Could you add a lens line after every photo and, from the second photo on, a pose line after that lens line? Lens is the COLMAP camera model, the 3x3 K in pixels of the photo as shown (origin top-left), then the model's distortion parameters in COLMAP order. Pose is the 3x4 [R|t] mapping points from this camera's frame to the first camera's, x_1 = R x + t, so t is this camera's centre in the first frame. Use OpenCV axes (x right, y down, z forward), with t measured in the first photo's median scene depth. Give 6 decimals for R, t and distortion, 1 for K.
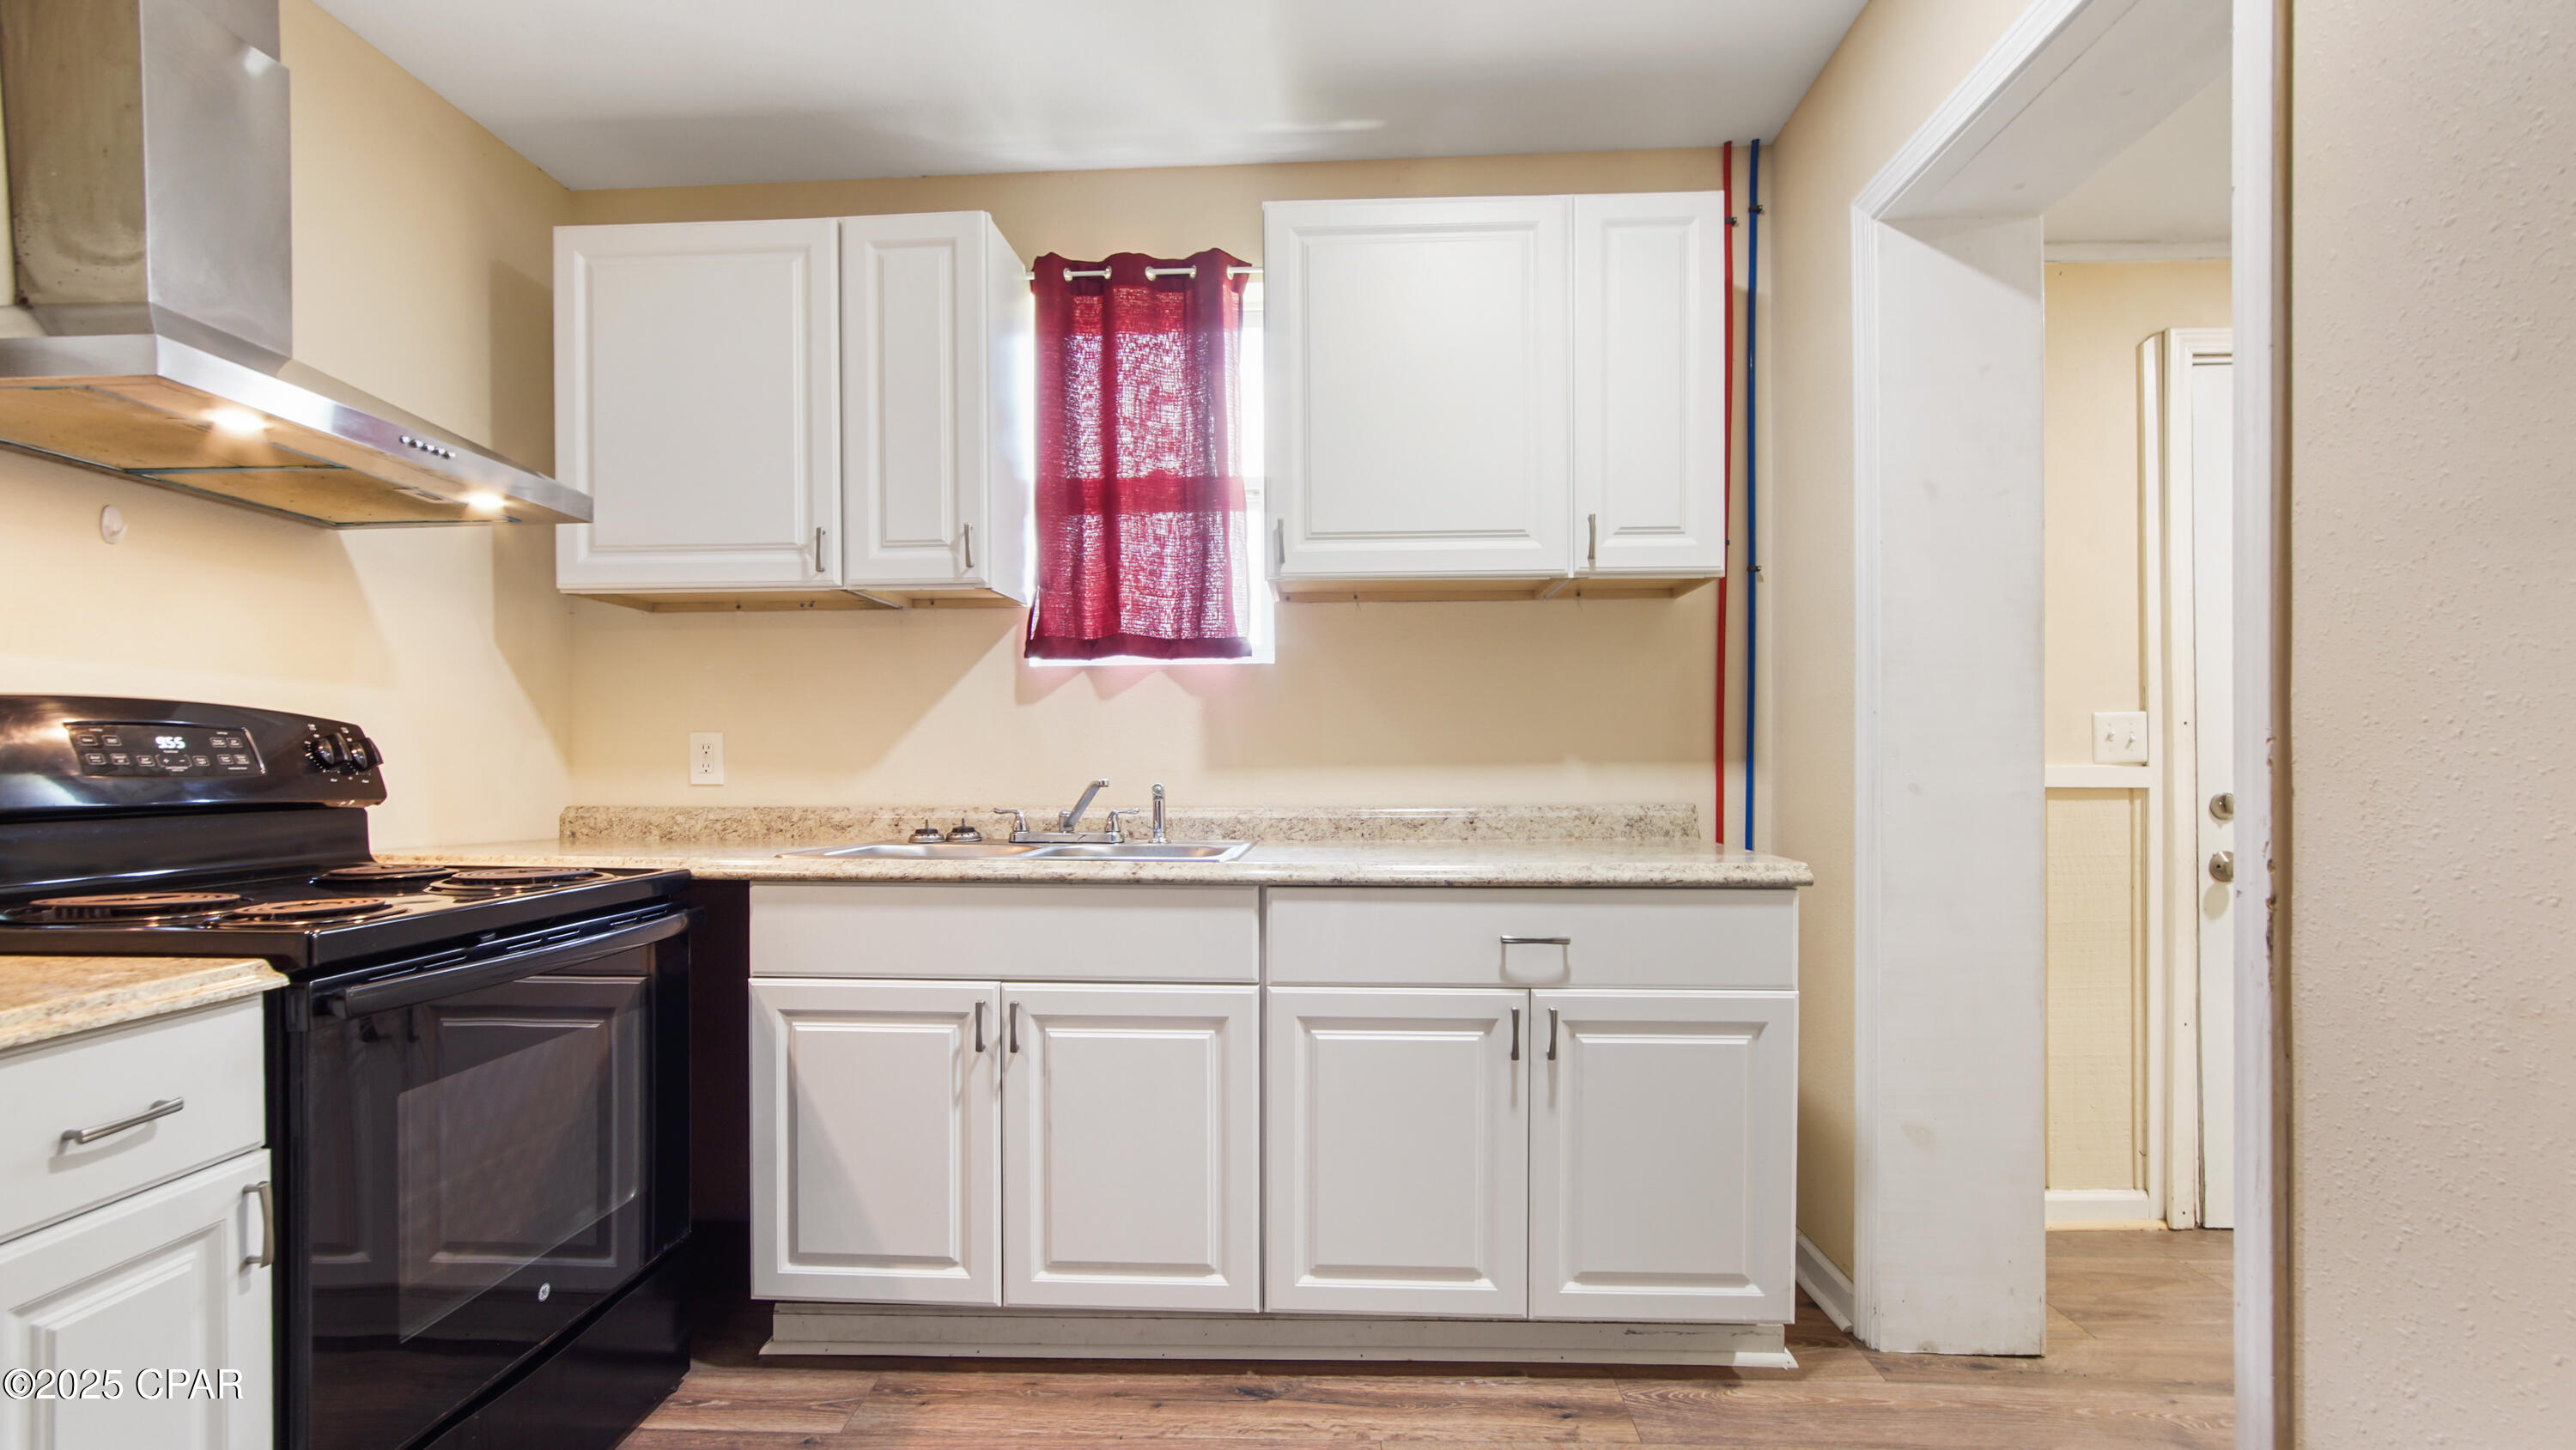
lens RADIAL K [[1165.4, 0, 1287.7], [0, 1165.4, 750.9], [0, 0, 1]] dist [0.001151, 0.000120]
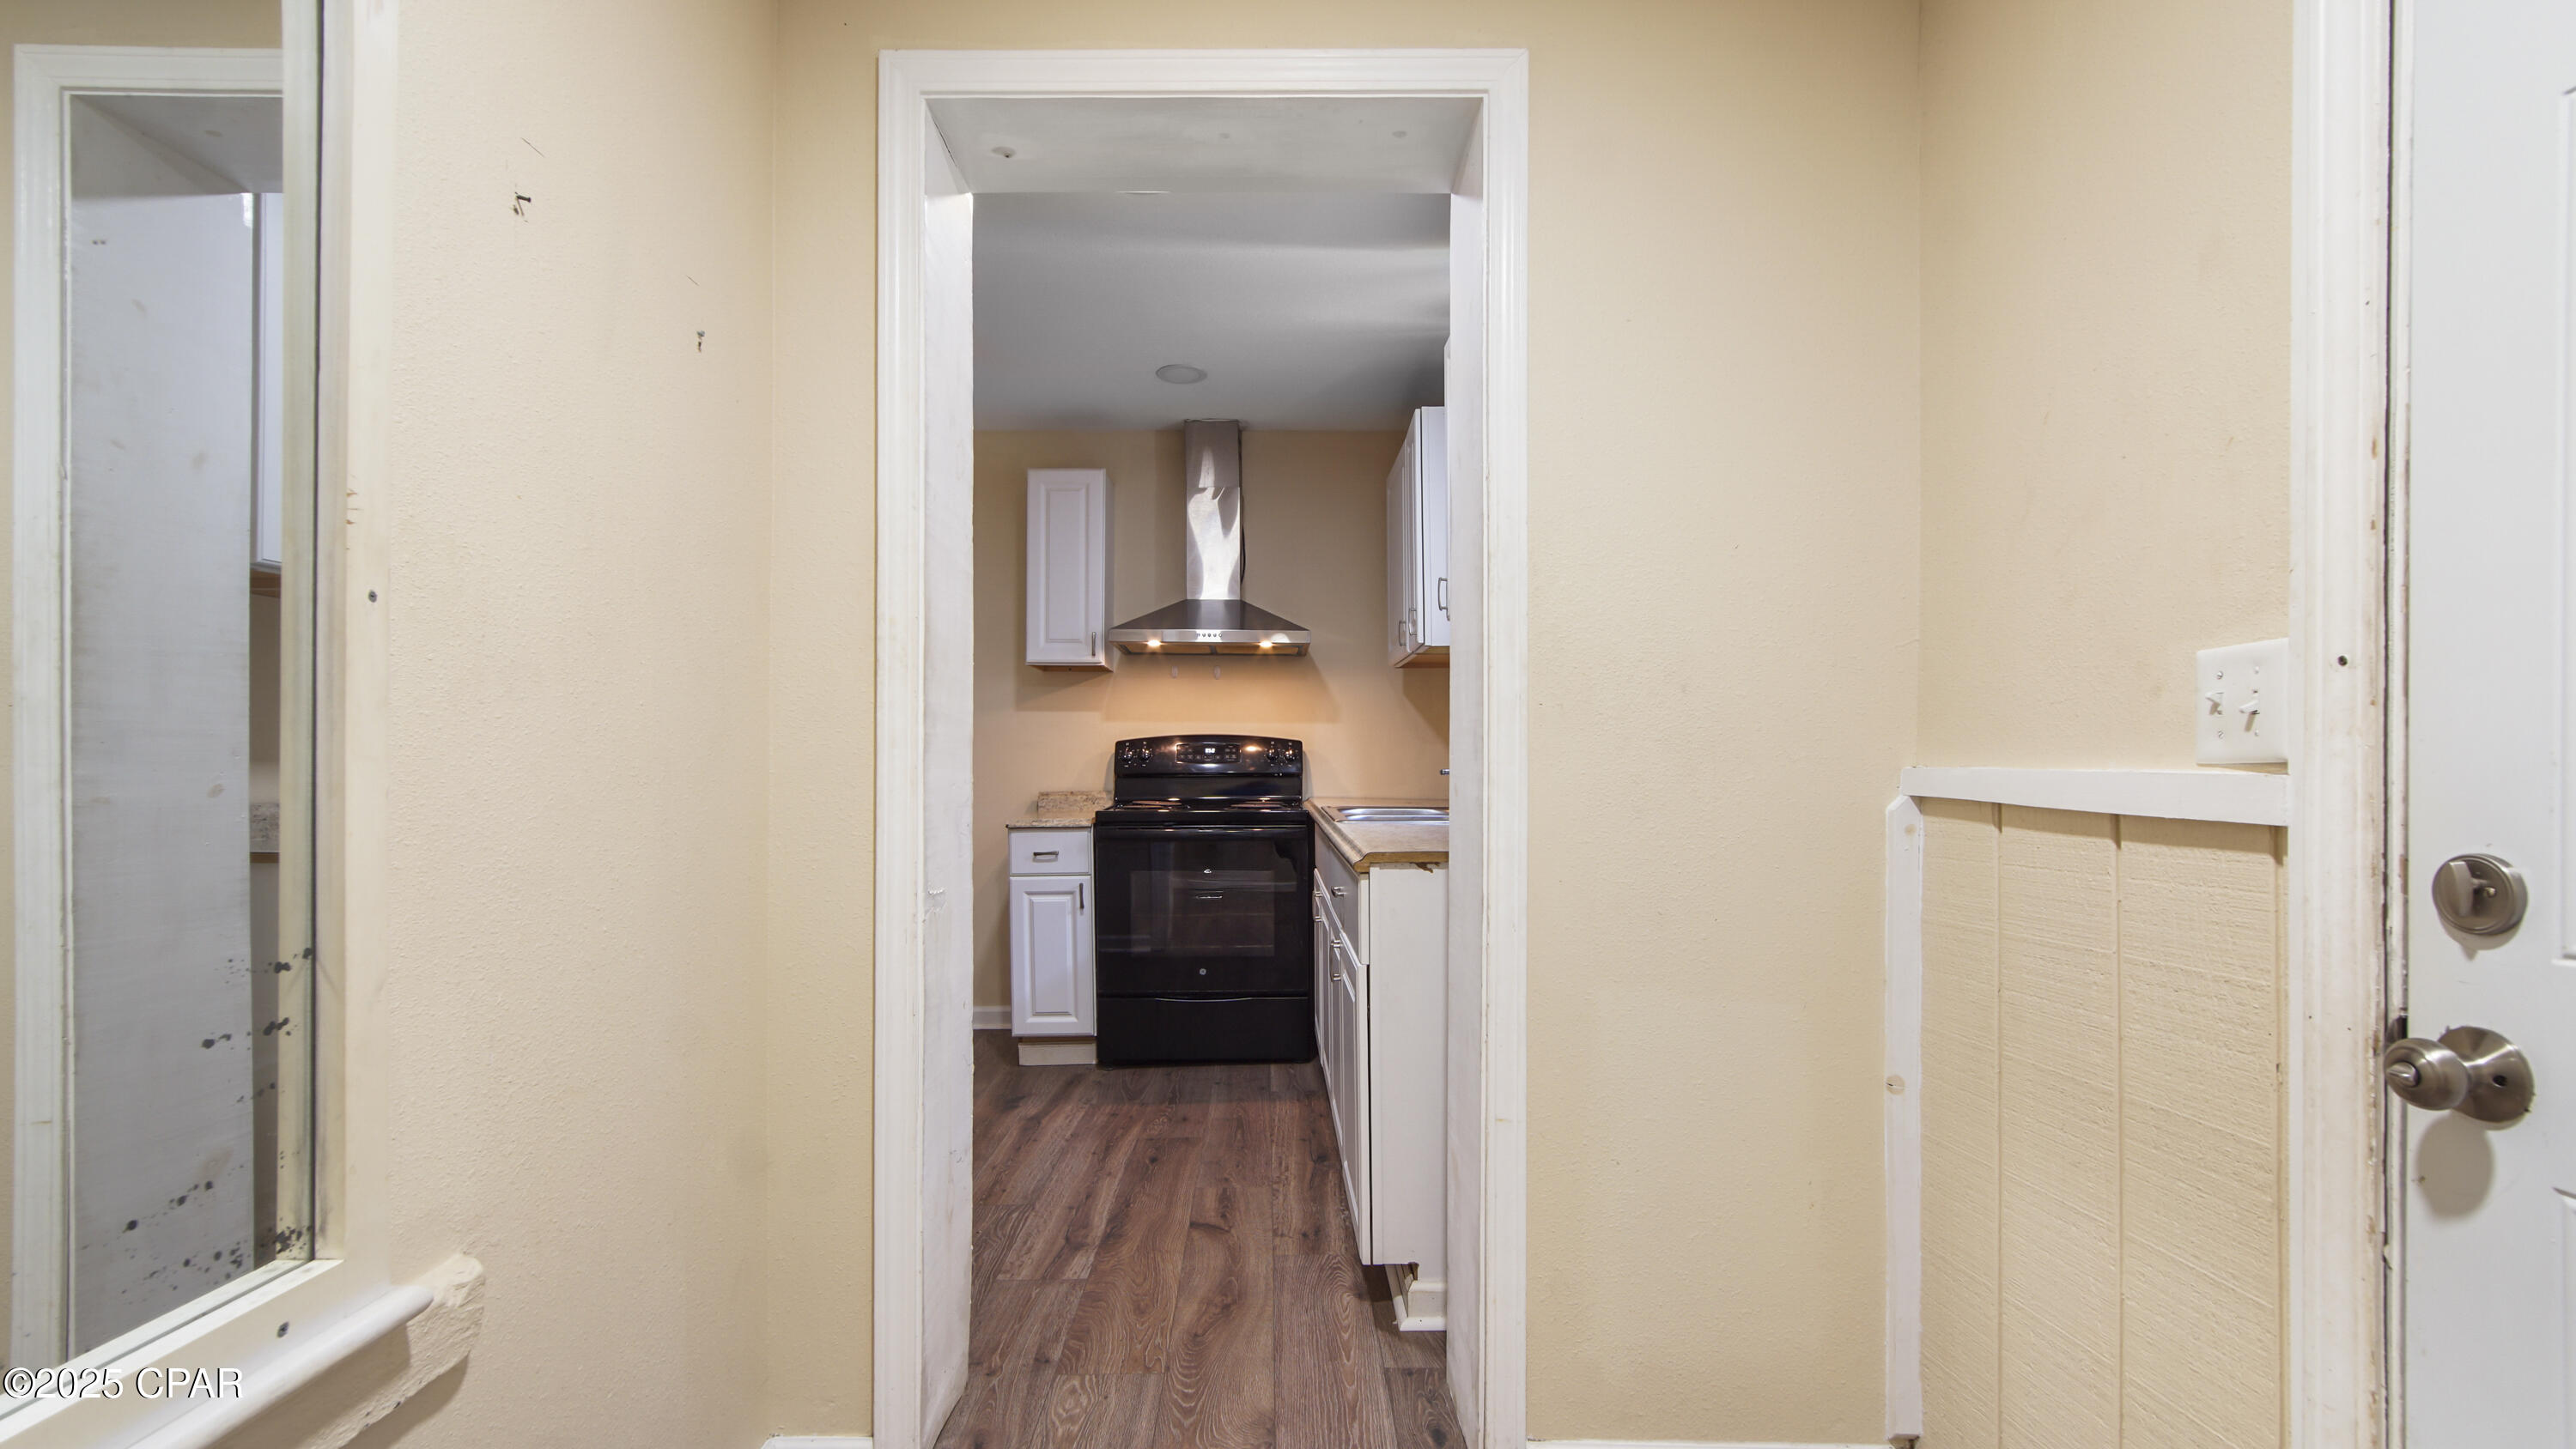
lens RADIAL K [[1165.3, 0, 1292.0], [0, 1165.3, 741.9], [0, 0, 1]] dist [0.001151, 0.000120]
pose [[0.057251, -0.012525, -0.998281, 1.661130], [0.009550, 0.999882, -0.011998, 0.007611], [0.998314, -0.008847, 0.057364, 0.938741]]
